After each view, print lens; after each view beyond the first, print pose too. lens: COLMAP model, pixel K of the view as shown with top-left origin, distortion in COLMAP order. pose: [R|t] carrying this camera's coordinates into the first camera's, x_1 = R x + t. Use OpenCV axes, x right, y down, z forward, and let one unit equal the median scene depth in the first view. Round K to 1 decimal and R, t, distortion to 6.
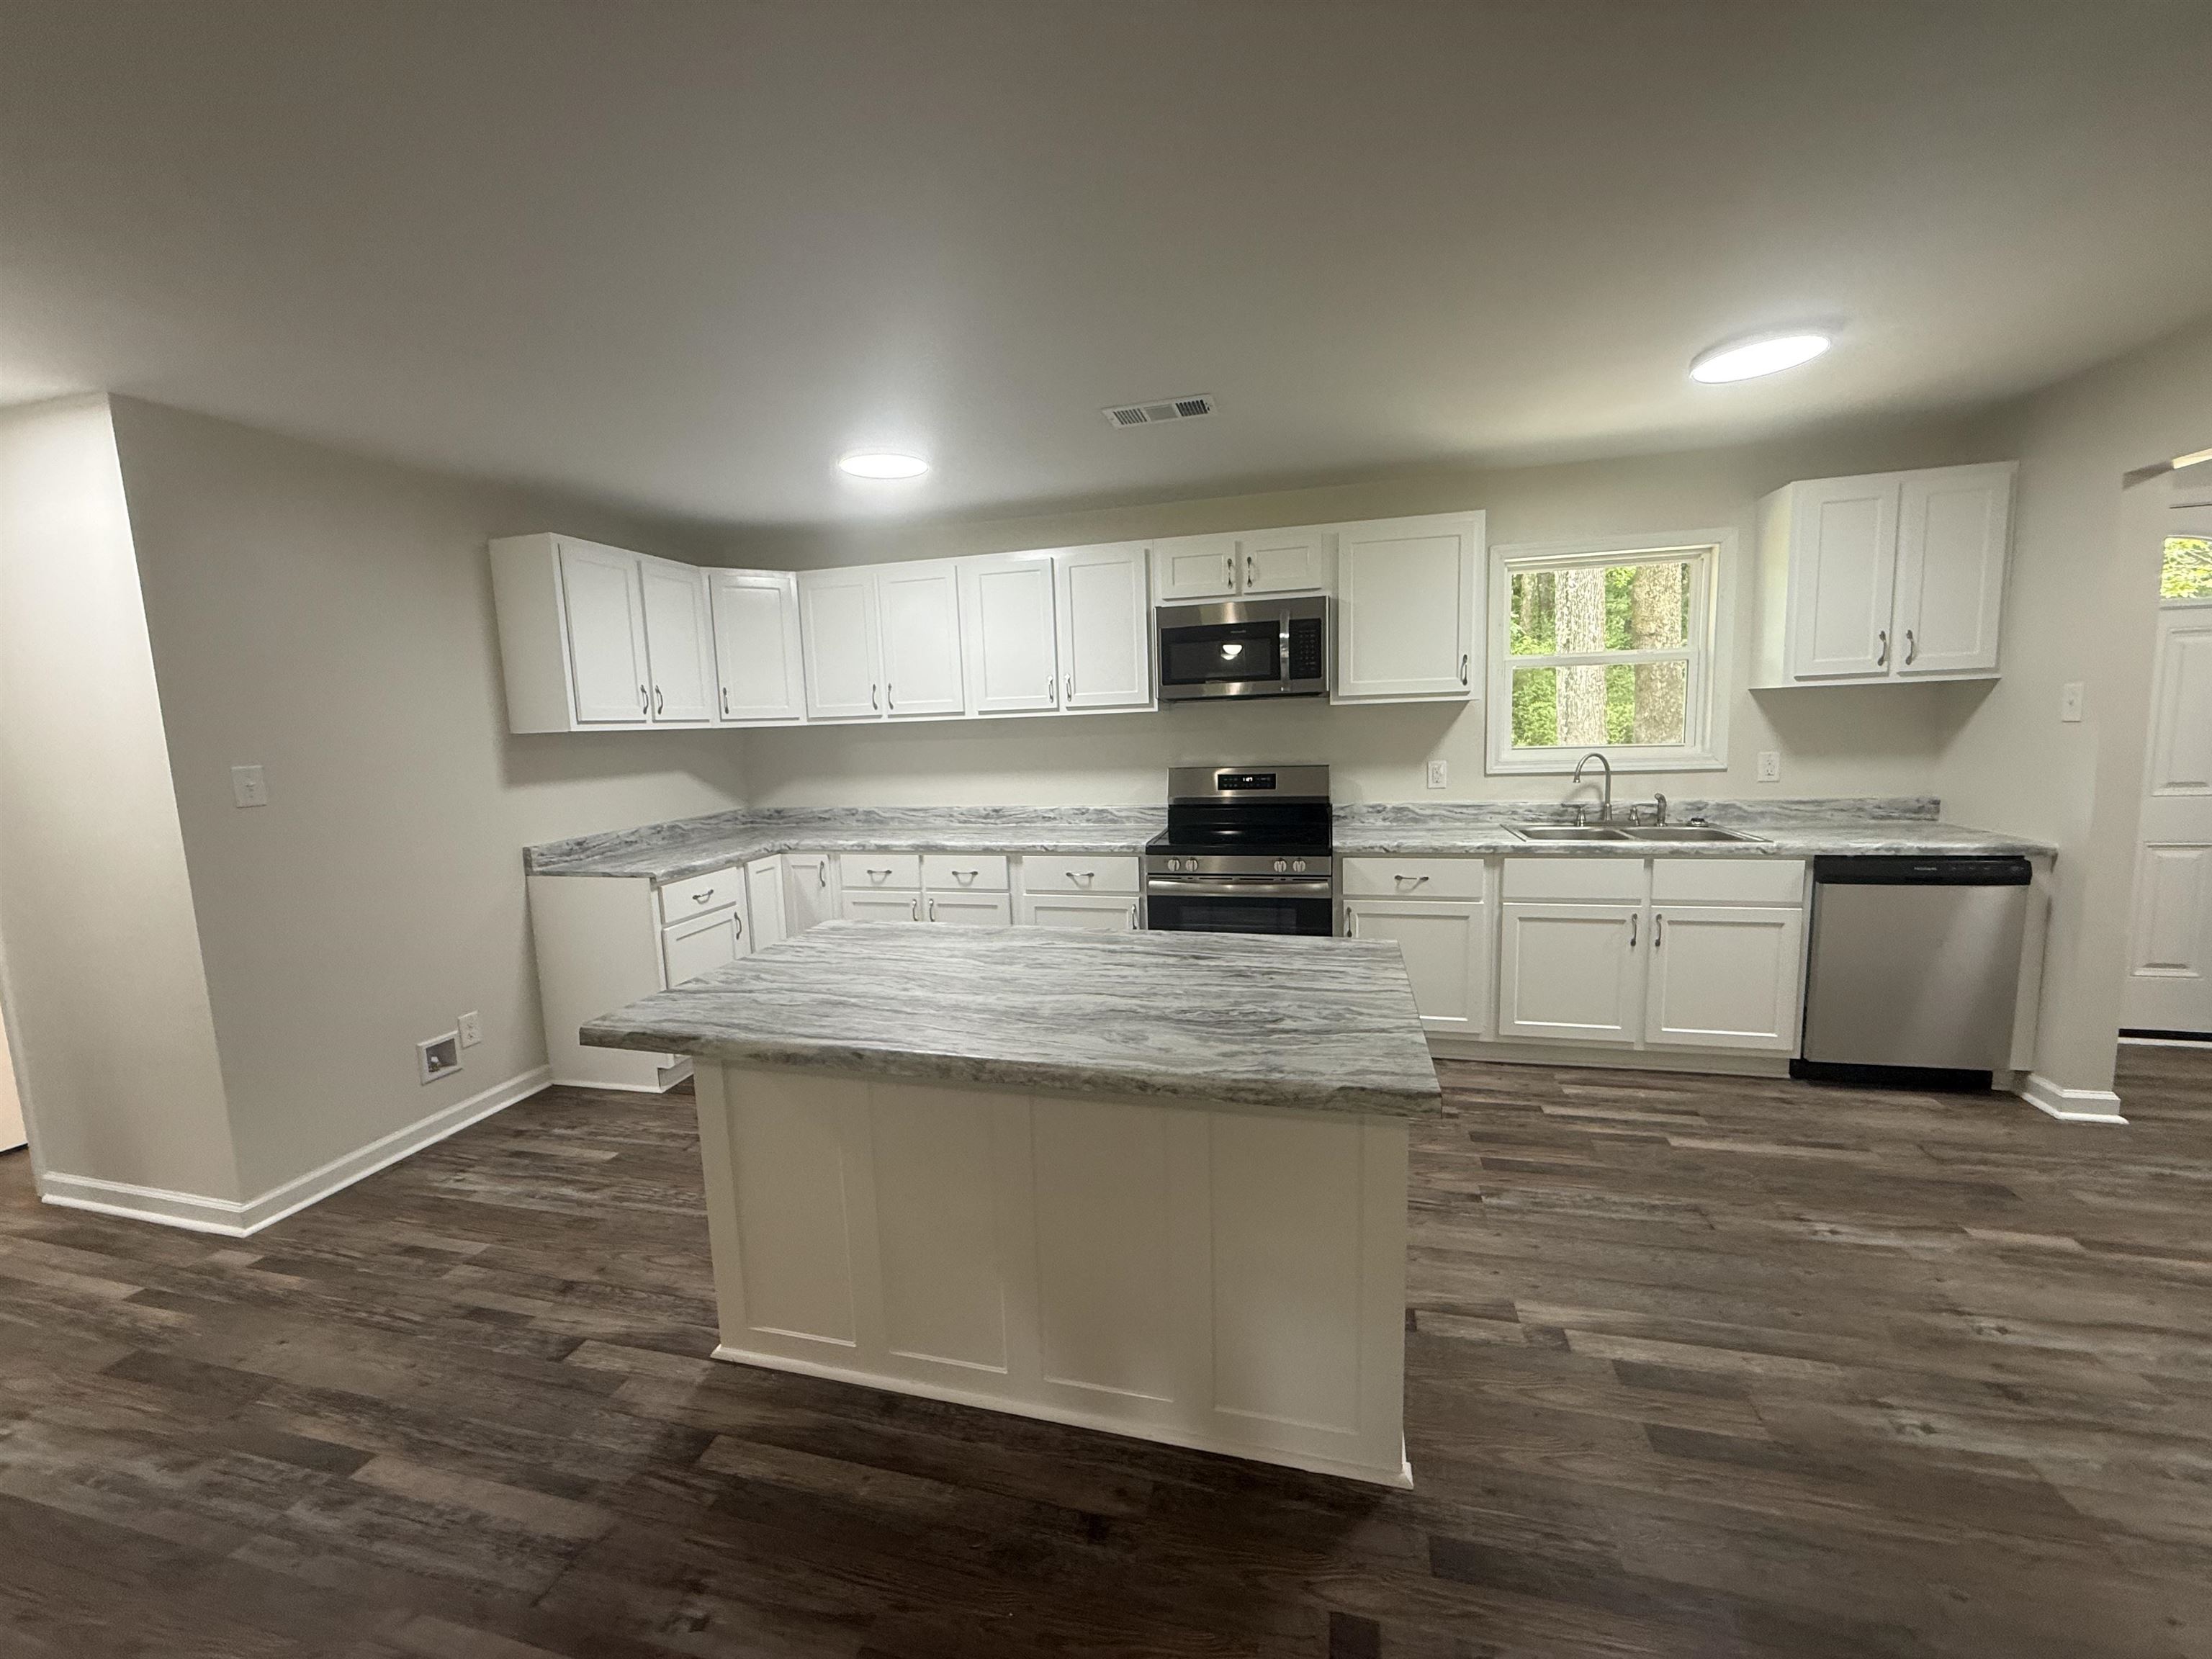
lens RADIAL K [[882.3, 0, 1098.9], [0, 882.3, 835.4], [0, 0, 1]] dist [-0.000602, 0.001151]
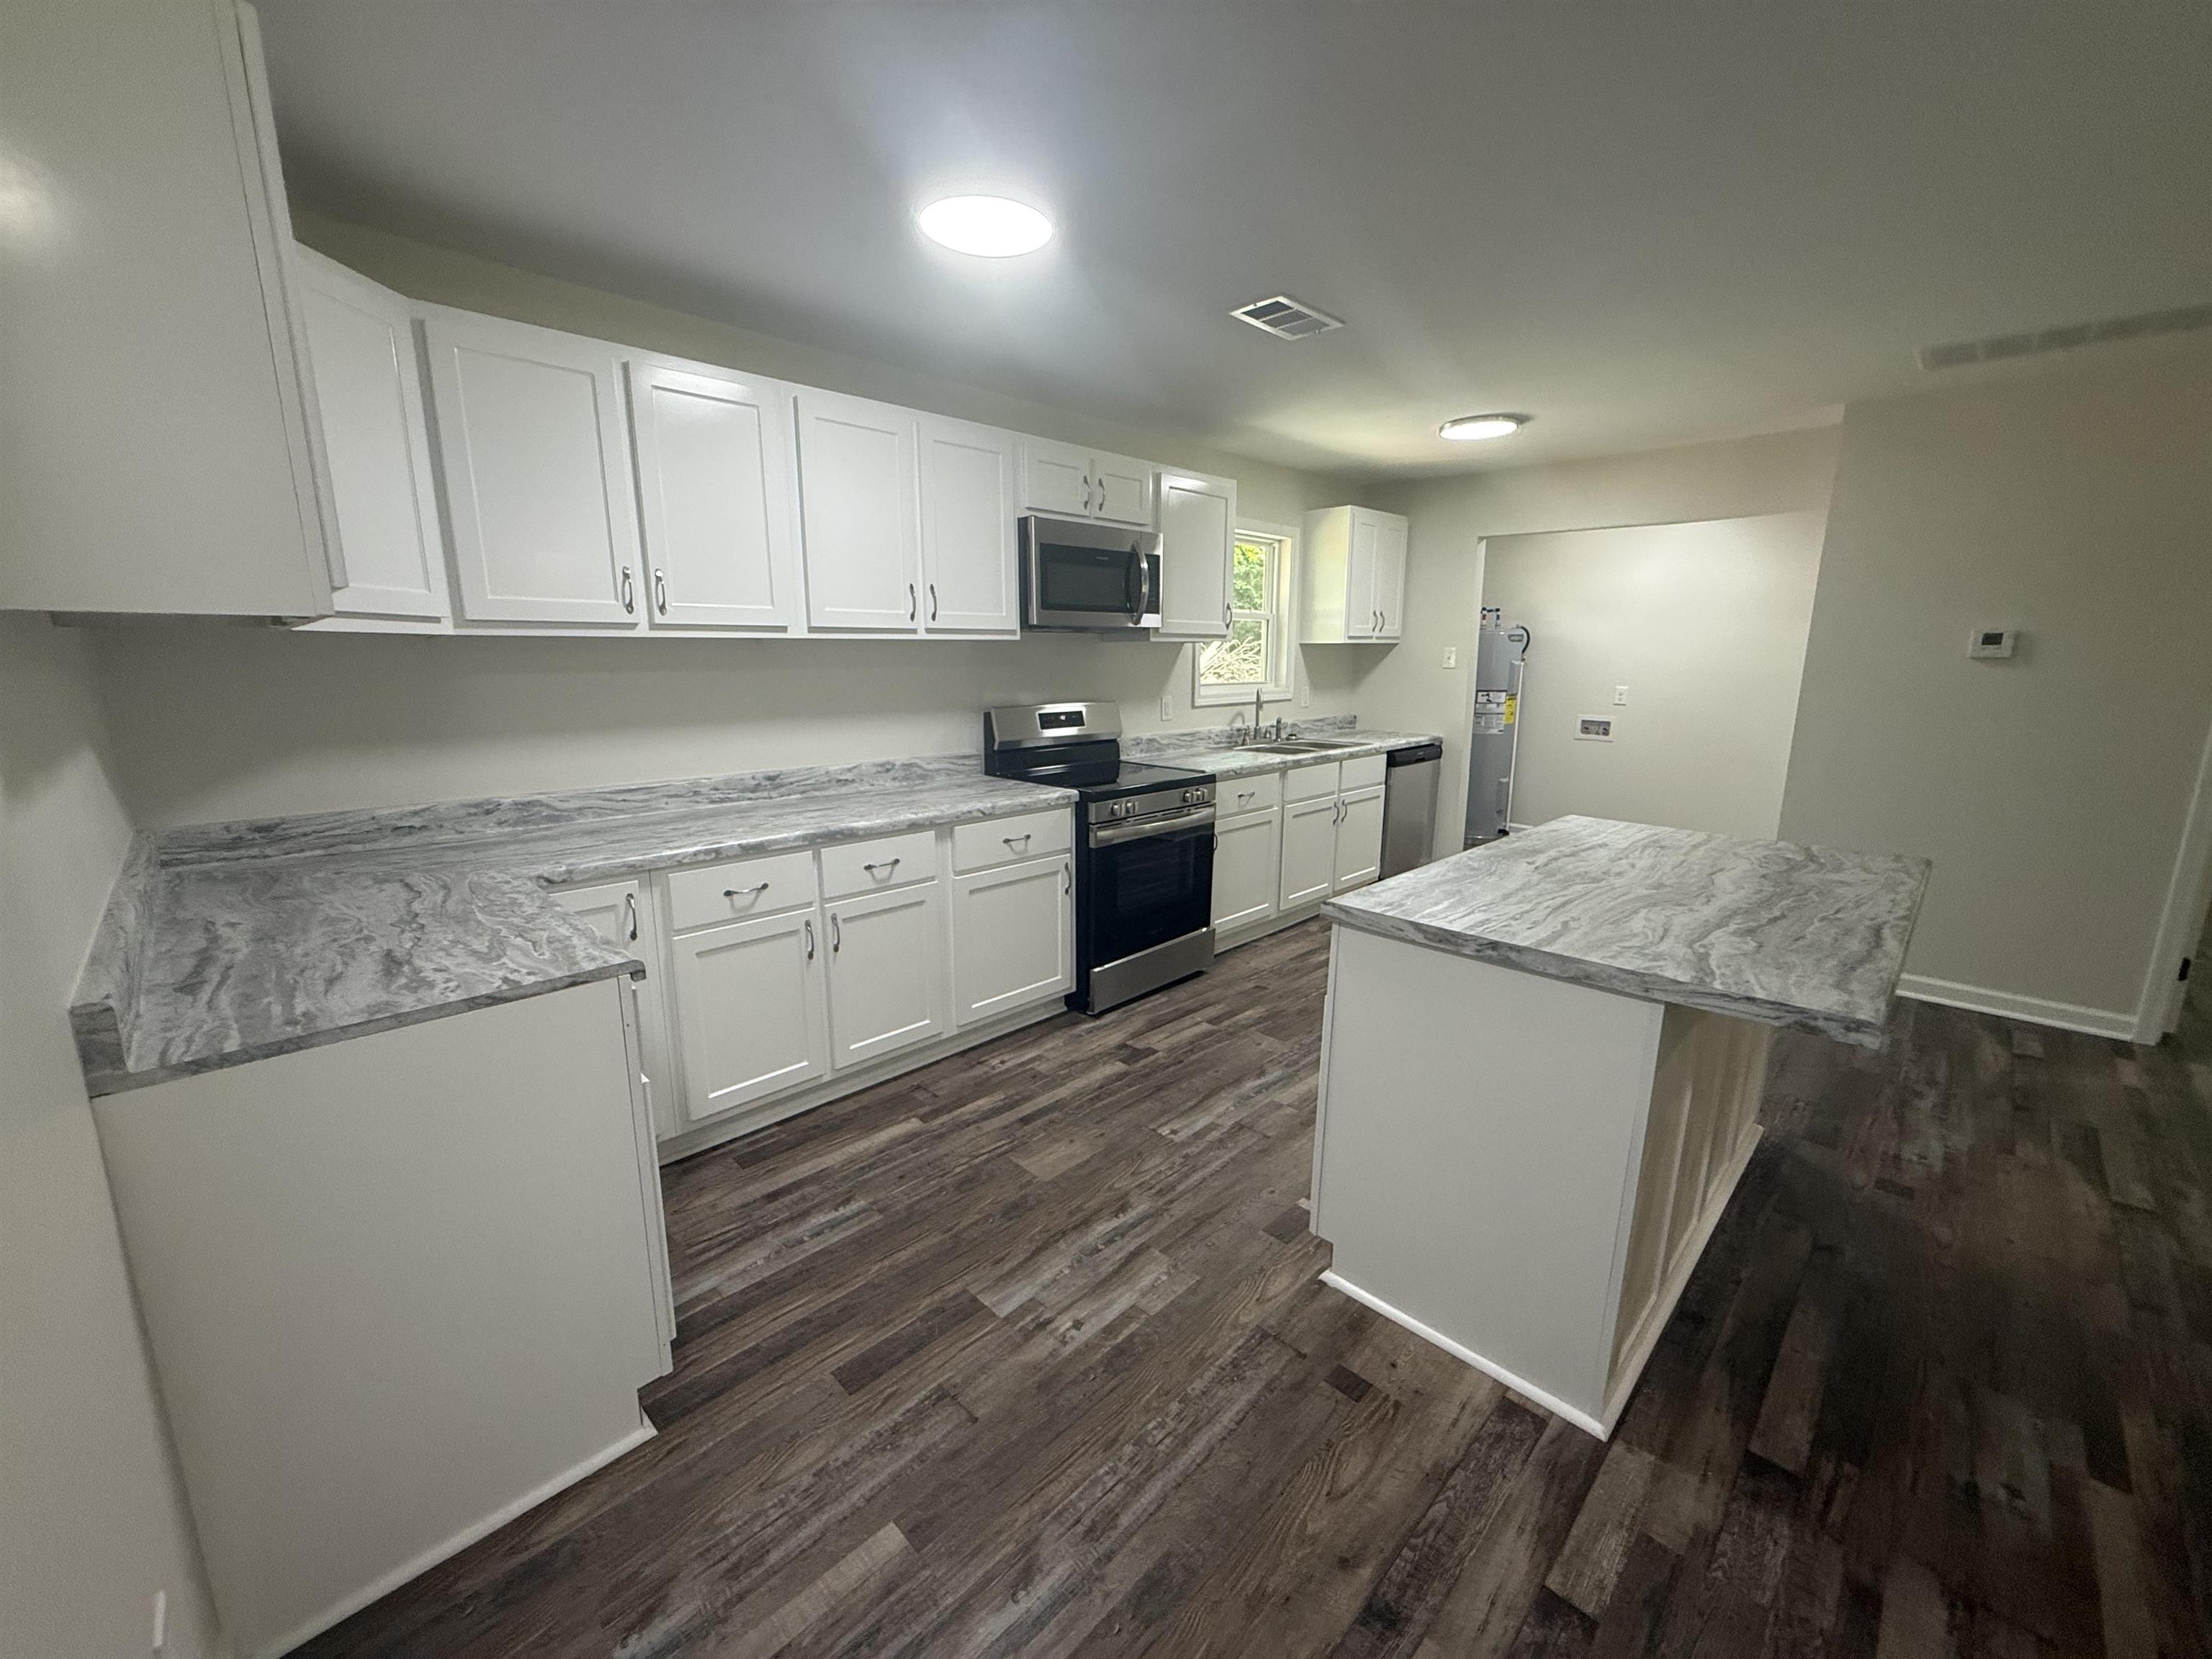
lens RADIAL K [[882.3, 0, 1098.9], [0, 882.3, 835.4], [0, 0, 1]] dist [-0.000602, 0.001151]
pose [[0.501331, -0.141874, 0.853545, -0.669190], [0.097126, 0.989458, 0.107418, -0.038124], [-0.859787, 0.029049, 0.509826, 0.515689]]
